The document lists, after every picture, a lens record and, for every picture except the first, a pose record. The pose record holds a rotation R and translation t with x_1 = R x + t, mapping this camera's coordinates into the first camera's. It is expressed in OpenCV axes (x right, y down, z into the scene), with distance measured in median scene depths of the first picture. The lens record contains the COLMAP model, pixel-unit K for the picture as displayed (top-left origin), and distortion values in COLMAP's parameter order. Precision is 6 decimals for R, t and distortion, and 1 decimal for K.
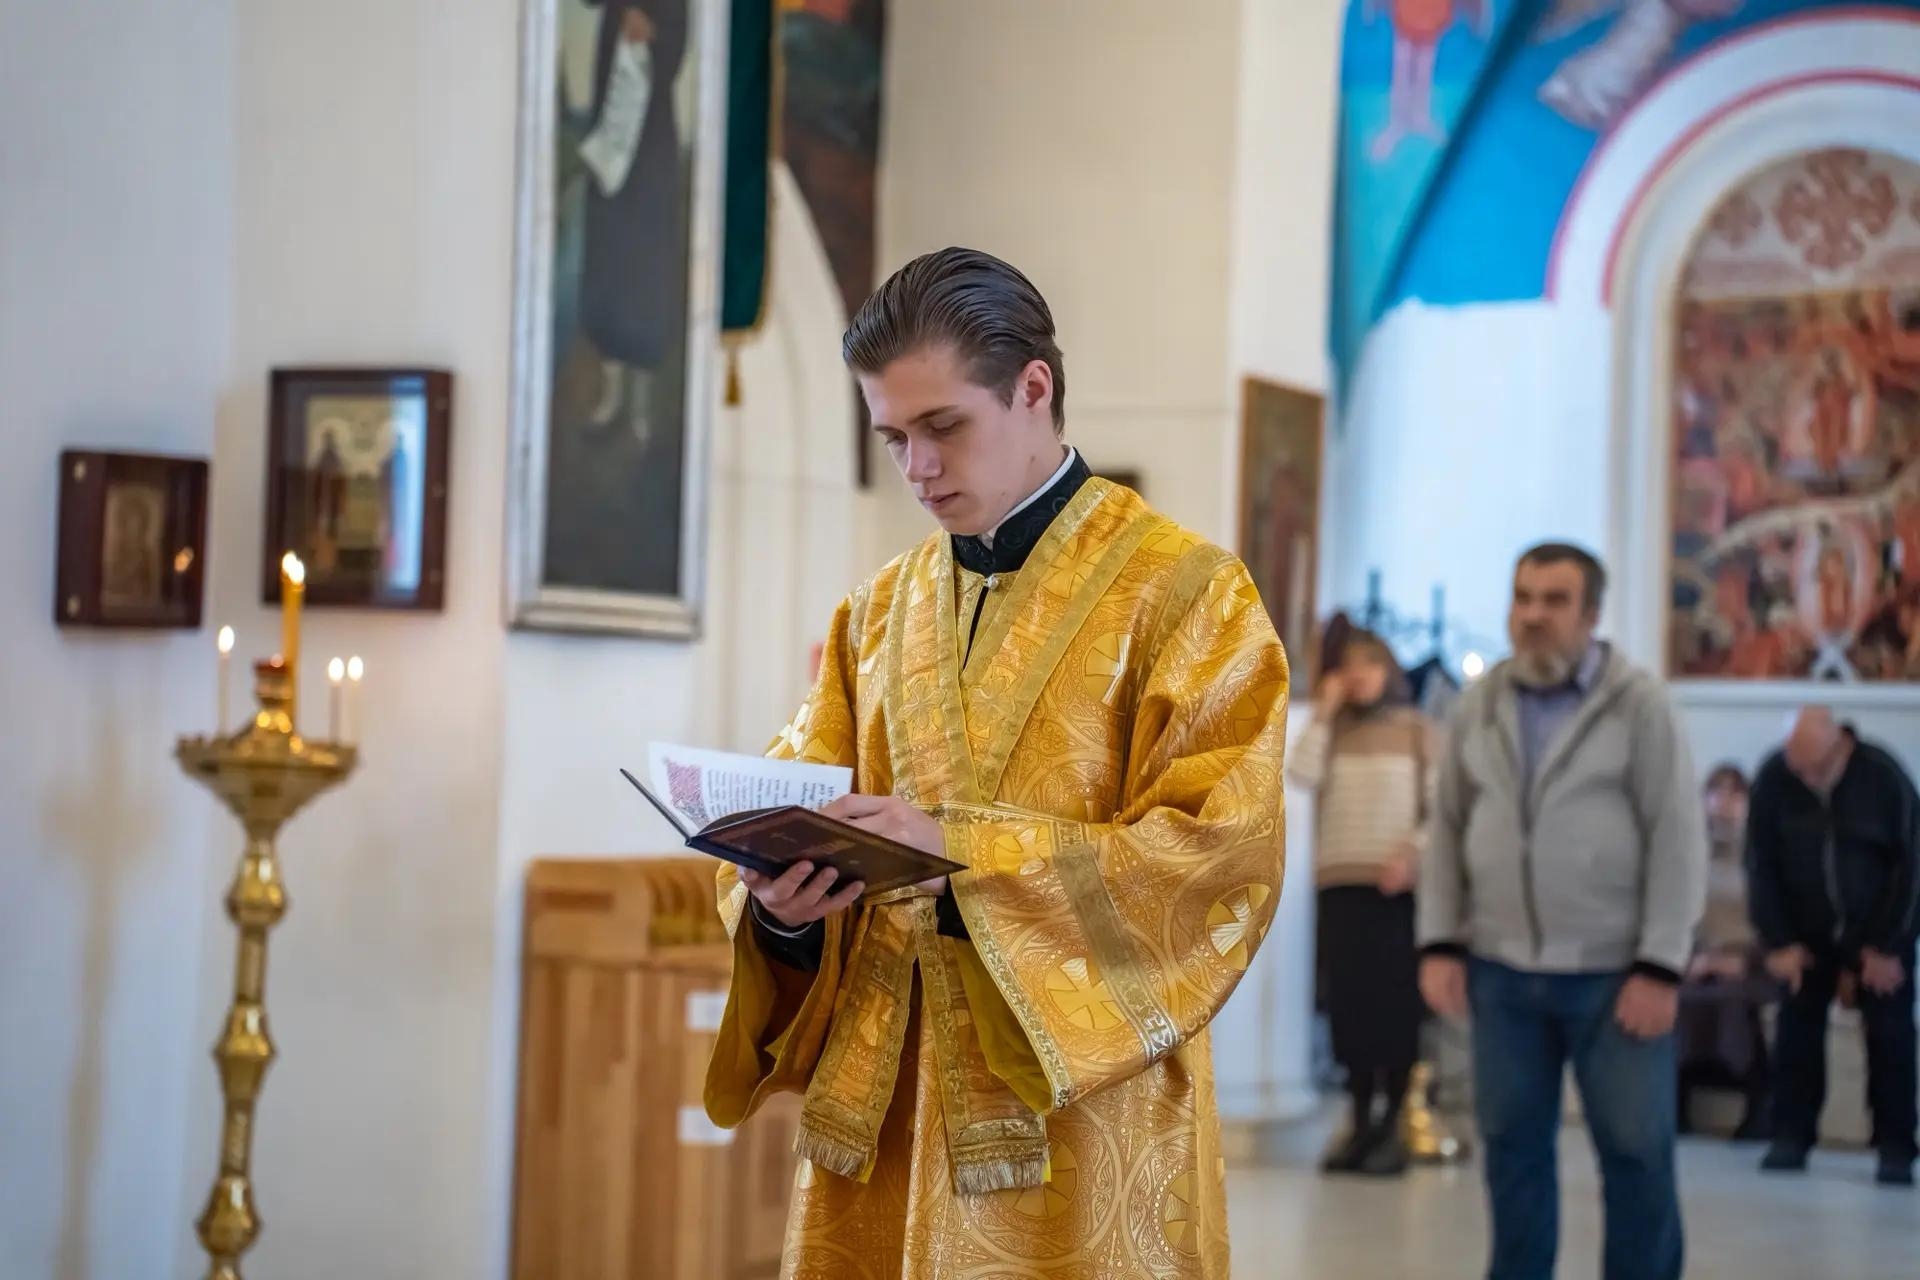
lens RADIAL K [[4051.3, 0, 959.9], [0, 4051.3, 624.9], [0, 0, 1]] dist [0.634199, 0.000000]
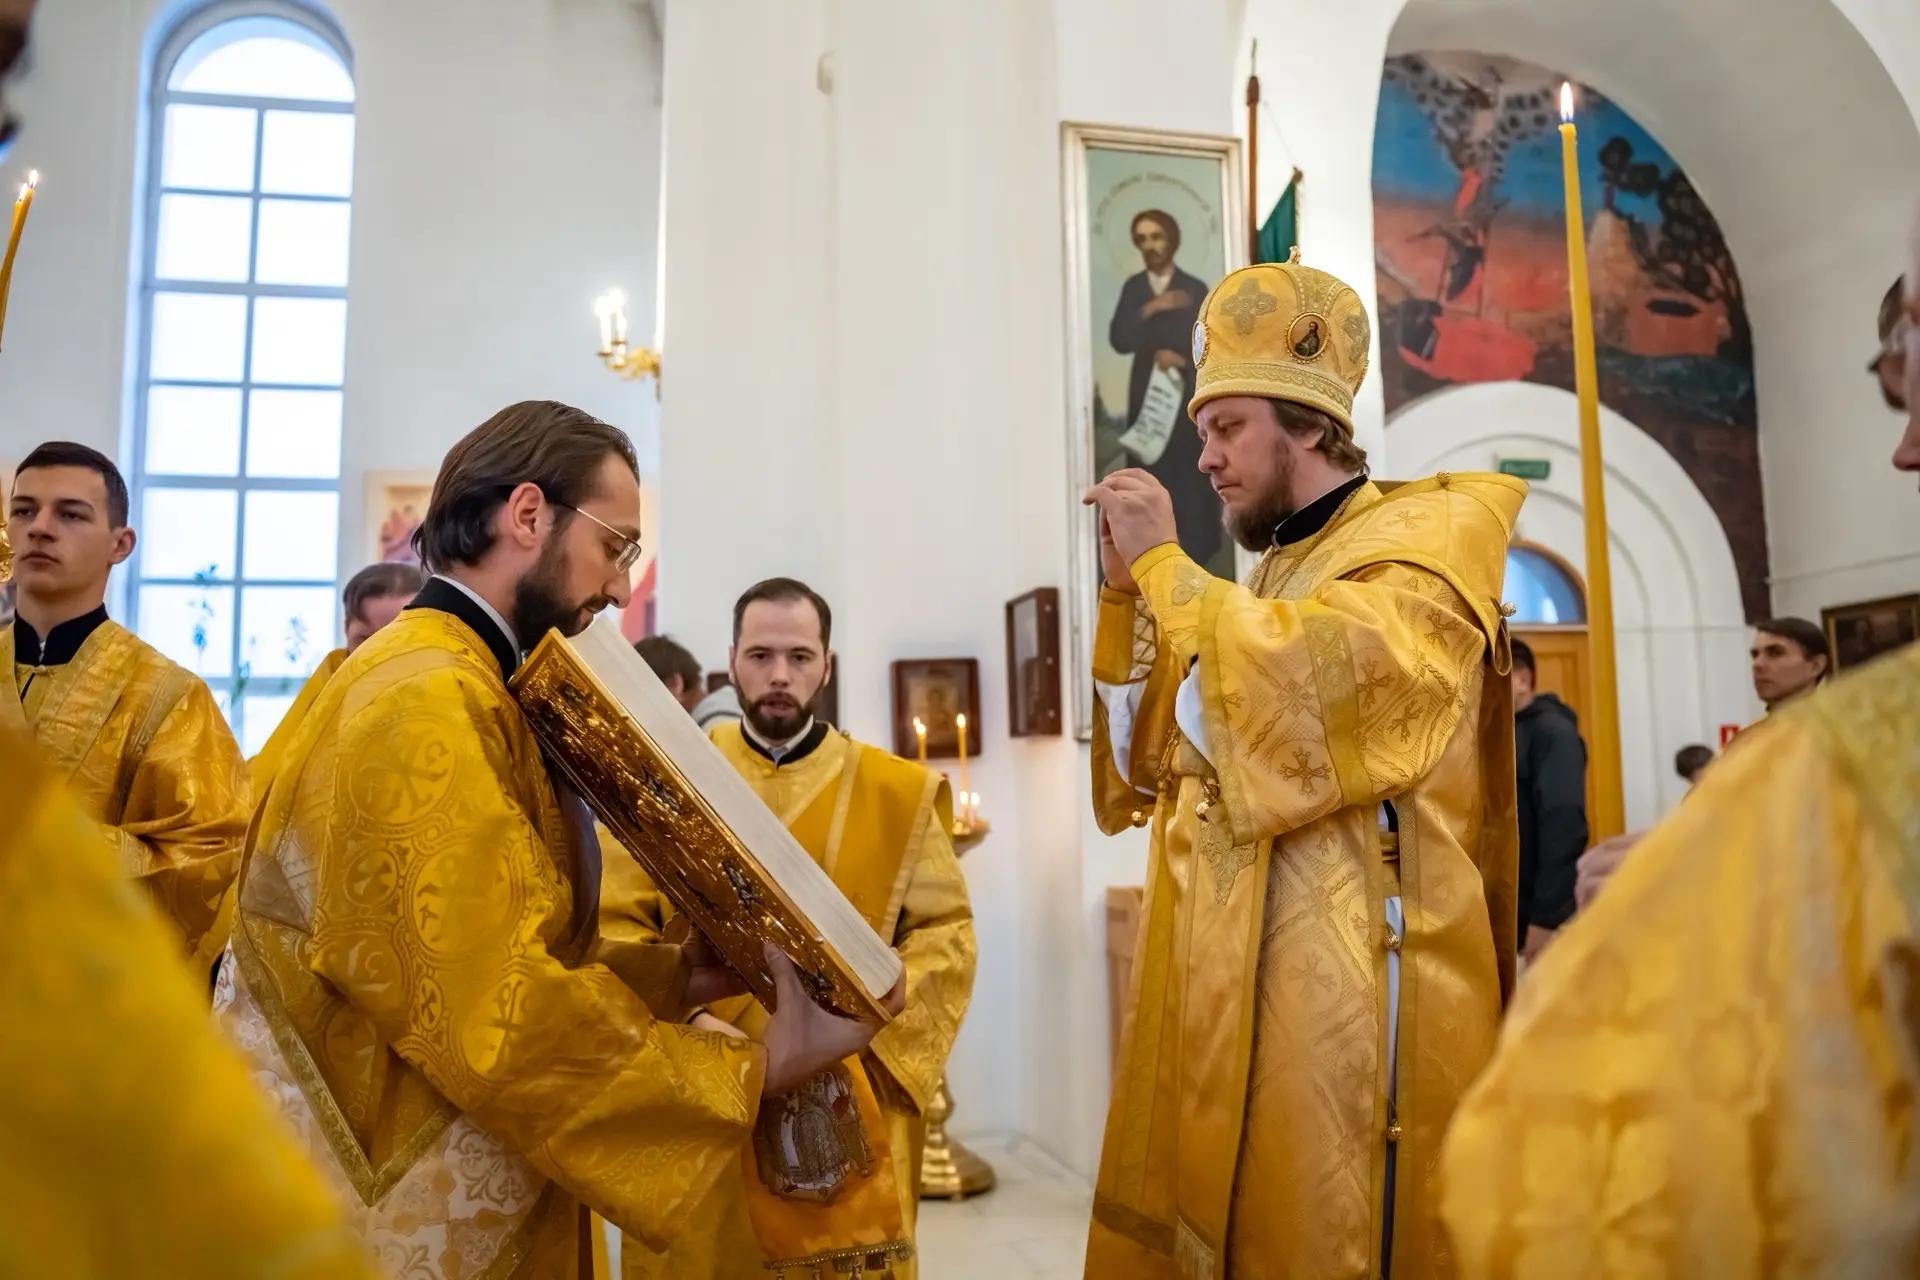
lens RADIAL K [[1594.6, 0, 957.0], [0, 1594.6, 635.3], [0, 0, 1]] dist [-0.072554, 0.034693]
pose [[0.713075, -0.118093, -0.691071, 0.165422], [0.066298, 0.992653, -0.101220, 0.011132], [0.697946, 0.026360, 0.715665, 0.296467]]
